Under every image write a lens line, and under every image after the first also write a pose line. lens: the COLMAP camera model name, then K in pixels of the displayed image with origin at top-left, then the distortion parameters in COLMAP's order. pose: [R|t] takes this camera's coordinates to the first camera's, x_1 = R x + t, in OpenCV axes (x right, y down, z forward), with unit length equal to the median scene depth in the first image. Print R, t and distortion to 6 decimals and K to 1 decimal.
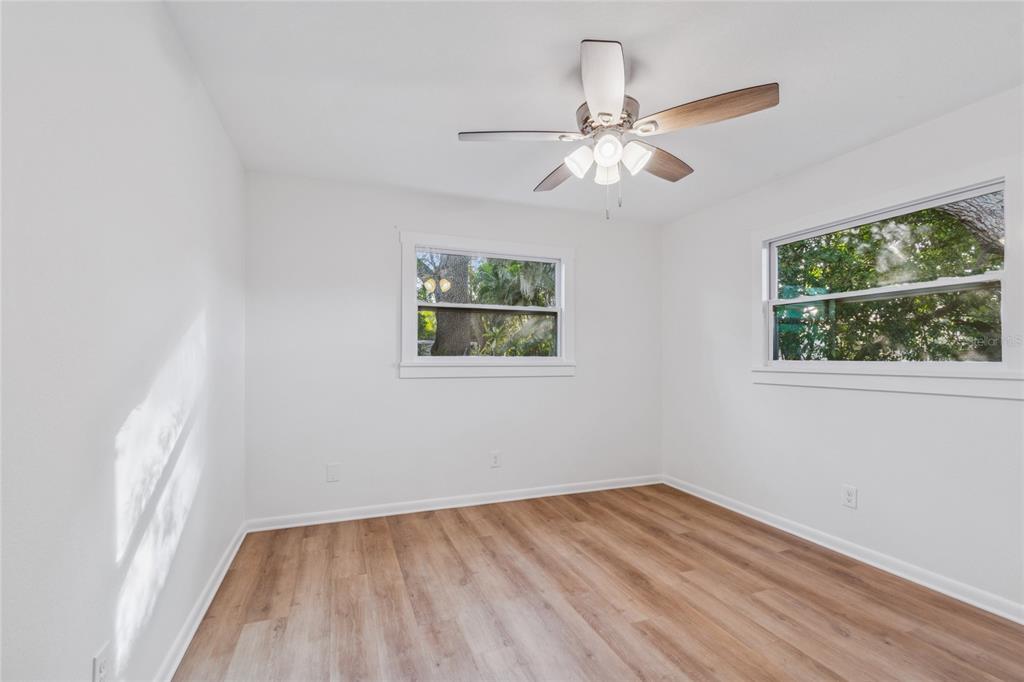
lens RADIAL K [[450.2, 0, 509.8], [0, 450.2, 338.0], [0, 0, 1]] dist [0.008871, 0.000440]
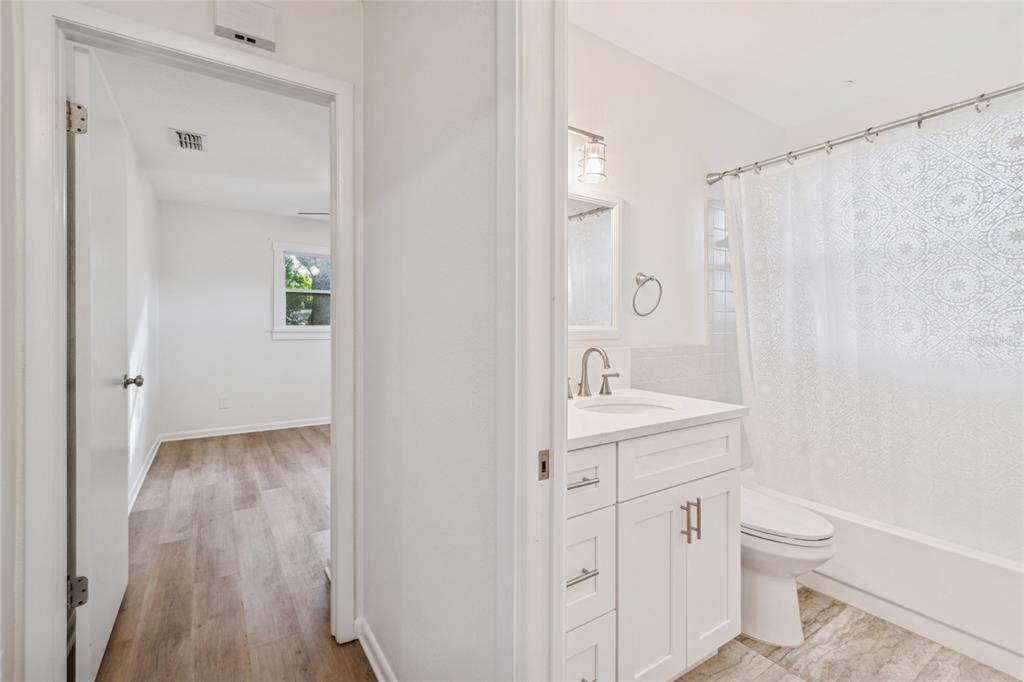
lens RADIAL K [[450.2, 0, 500.7], [0, 450.2, 323.1], [0, 0, 1]] dist [0.008871, 0.000440]
pose [[0.980088, 0.005439, 0.198490, 0.224576], [-0.011478, 0.999505, 0.029284, -0.021436], [-0.198233, -0.030979, 0.979665, -0.689566]]
